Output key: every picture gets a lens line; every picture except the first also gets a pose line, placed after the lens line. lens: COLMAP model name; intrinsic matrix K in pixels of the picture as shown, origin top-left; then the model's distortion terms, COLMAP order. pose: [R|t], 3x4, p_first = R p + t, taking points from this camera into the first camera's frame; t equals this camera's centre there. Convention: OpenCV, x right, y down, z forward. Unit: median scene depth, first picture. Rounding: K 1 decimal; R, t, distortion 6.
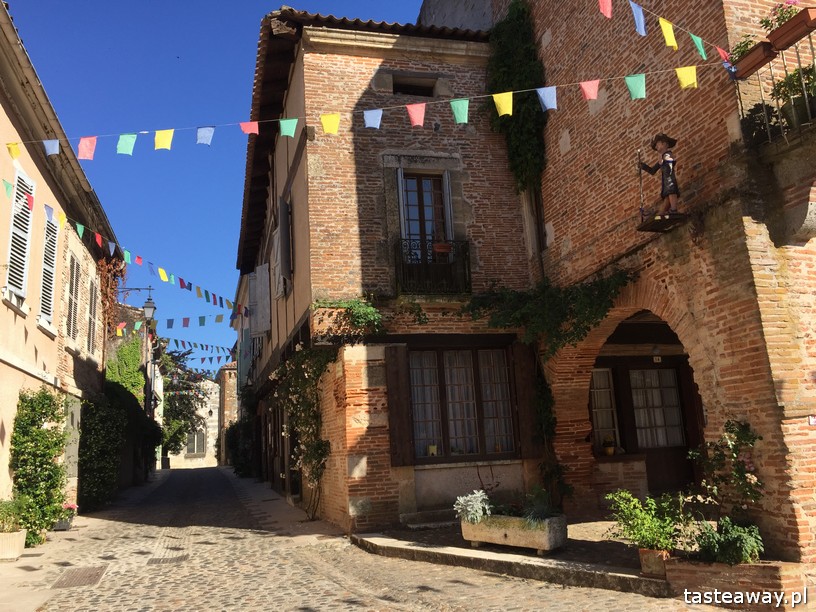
lens RADIAL K [[692.3, 0, 408.0], [0, 692.3, 306.0], [0, 0, 1]] dist [0.042433, -0.113376]
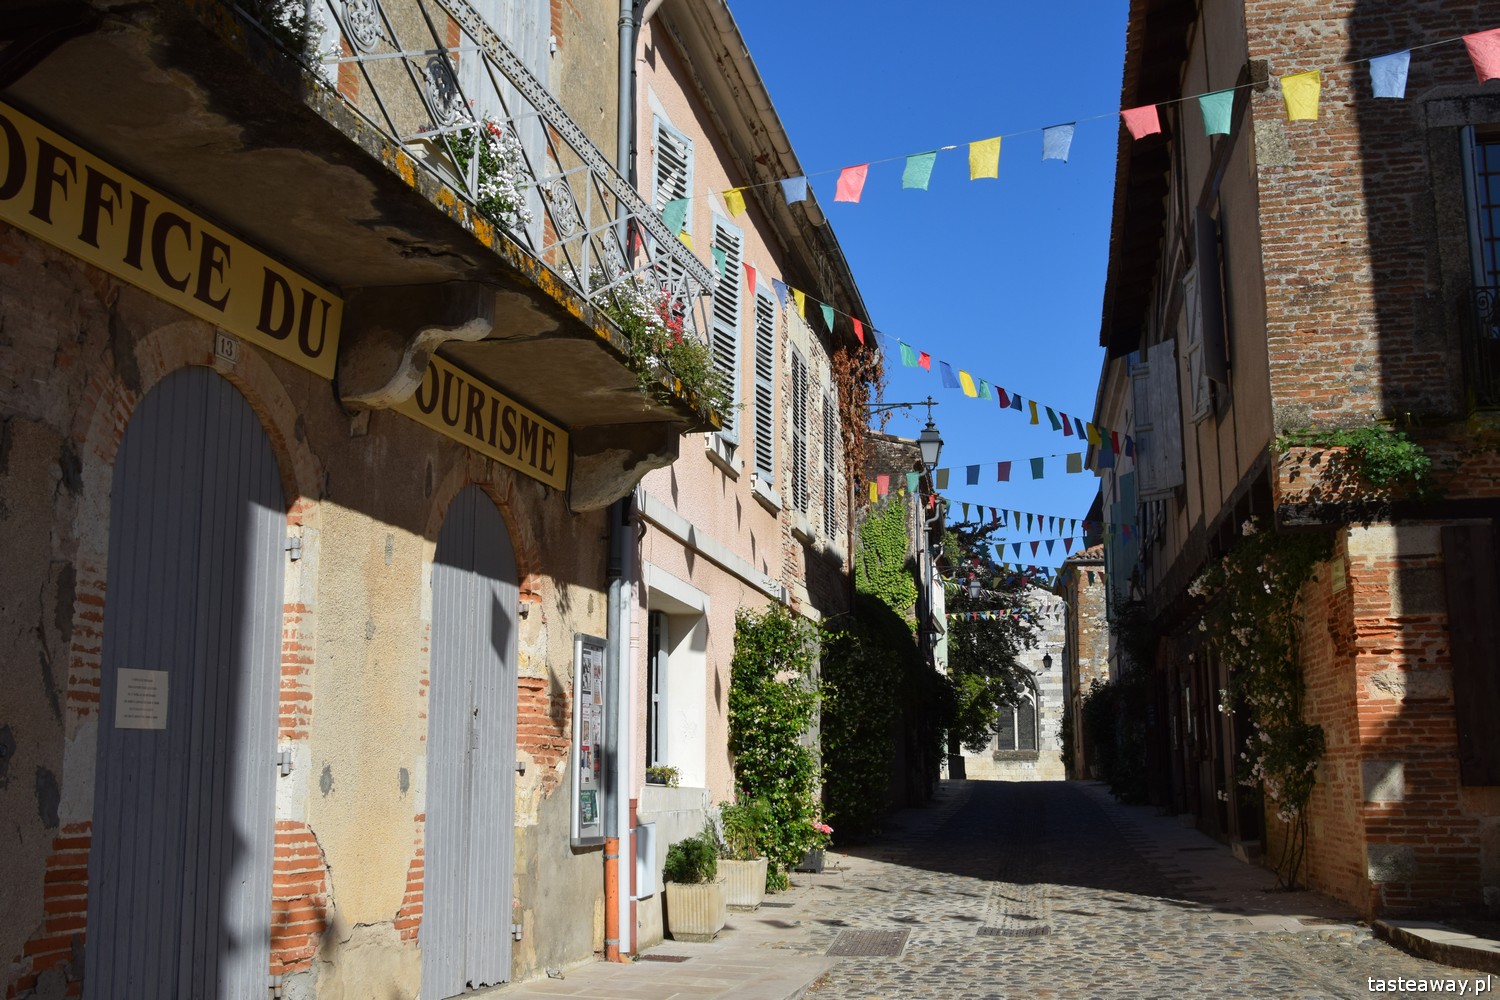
lens RADIAL K [[1740.0, 0, 751.3], [0, 1740.0, 442.5], [0, 0, 1]] dist [-0.029070, 0.036829]
pose [[0.908090, -0.027300, -0.417884, 0.032456], [0.038033, 0.999125, 0.017376, -0.033490], [0.417044, -0.031672, 0.908334, -0.226345]]
